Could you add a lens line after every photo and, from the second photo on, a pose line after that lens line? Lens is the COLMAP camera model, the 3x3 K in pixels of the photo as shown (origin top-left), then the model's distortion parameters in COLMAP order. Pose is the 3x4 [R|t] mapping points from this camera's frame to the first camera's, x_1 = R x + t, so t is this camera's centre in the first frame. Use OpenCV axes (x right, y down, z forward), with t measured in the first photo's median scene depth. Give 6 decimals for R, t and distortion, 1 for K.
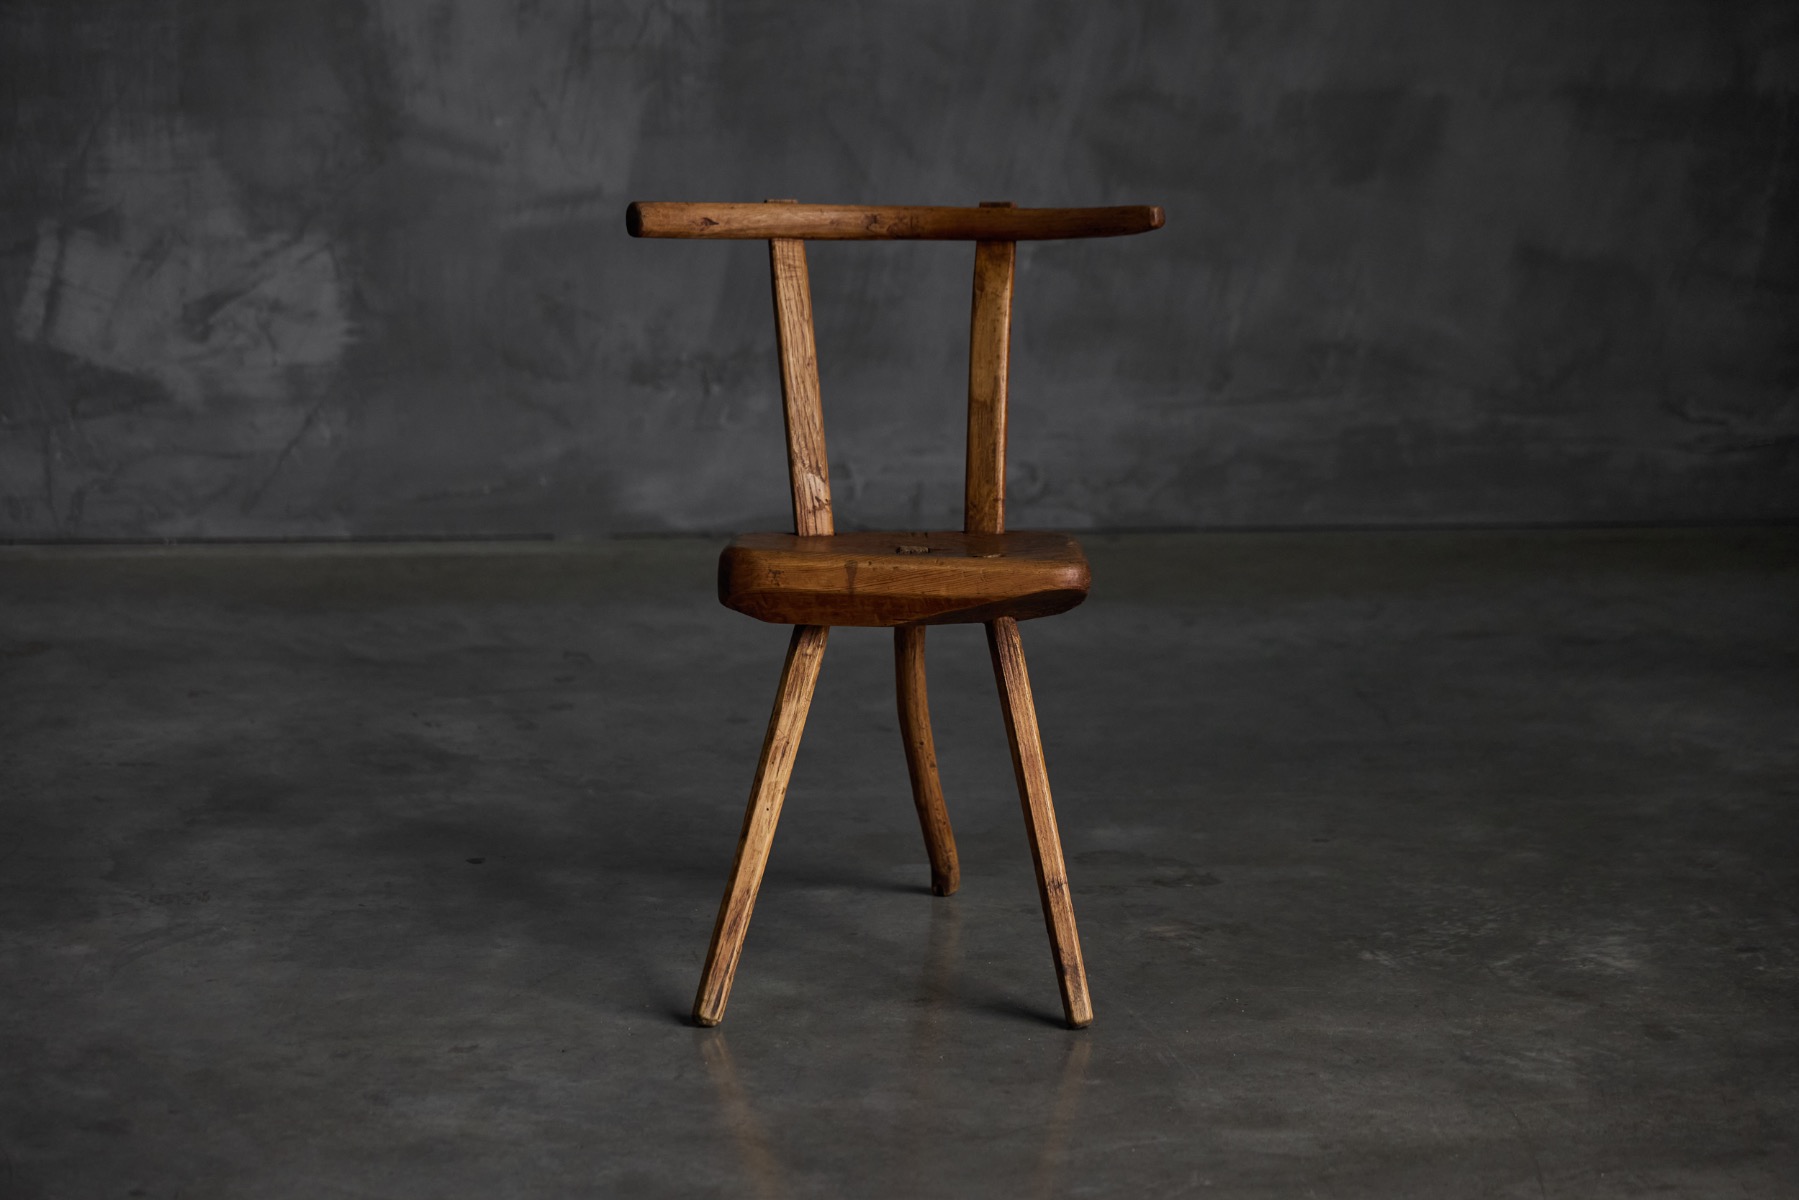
lens RADIAL K [[5491.6, 0, 925.3], [0, 5491.6, 600.7], [0, 0, 1]] dist [0.061958, -0.826482]
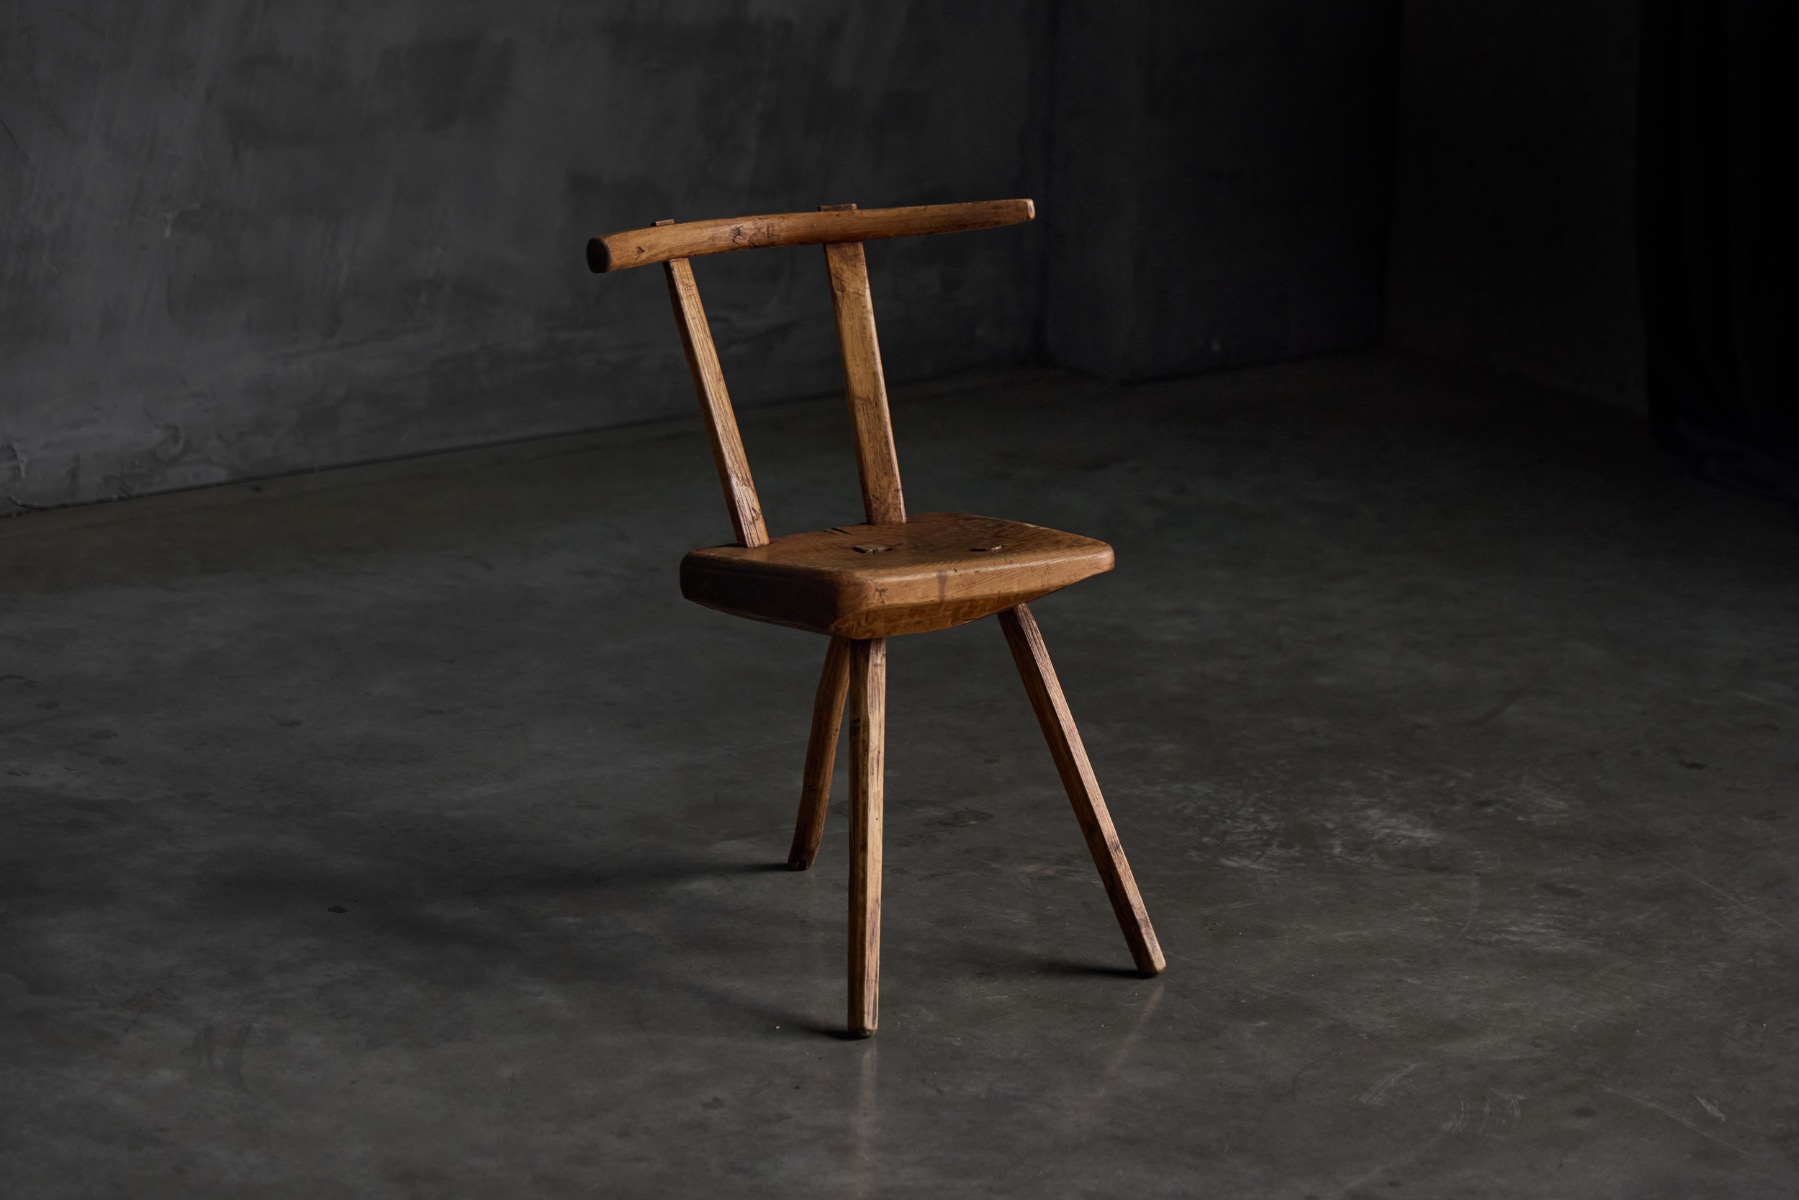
lens RADIAL K [[4796.0, 0, 968.6], [0, 4796.0, 597.9], [0, 0, 1]] dist [0.042551, -0.662538]
pose [[0.810490, -0.129814, 0.571186, -0.383367], [0.095585, 0.991373, 0.089678, -0.060229], [-0.577900, -0.018086, 0.815907, 0.187727]]
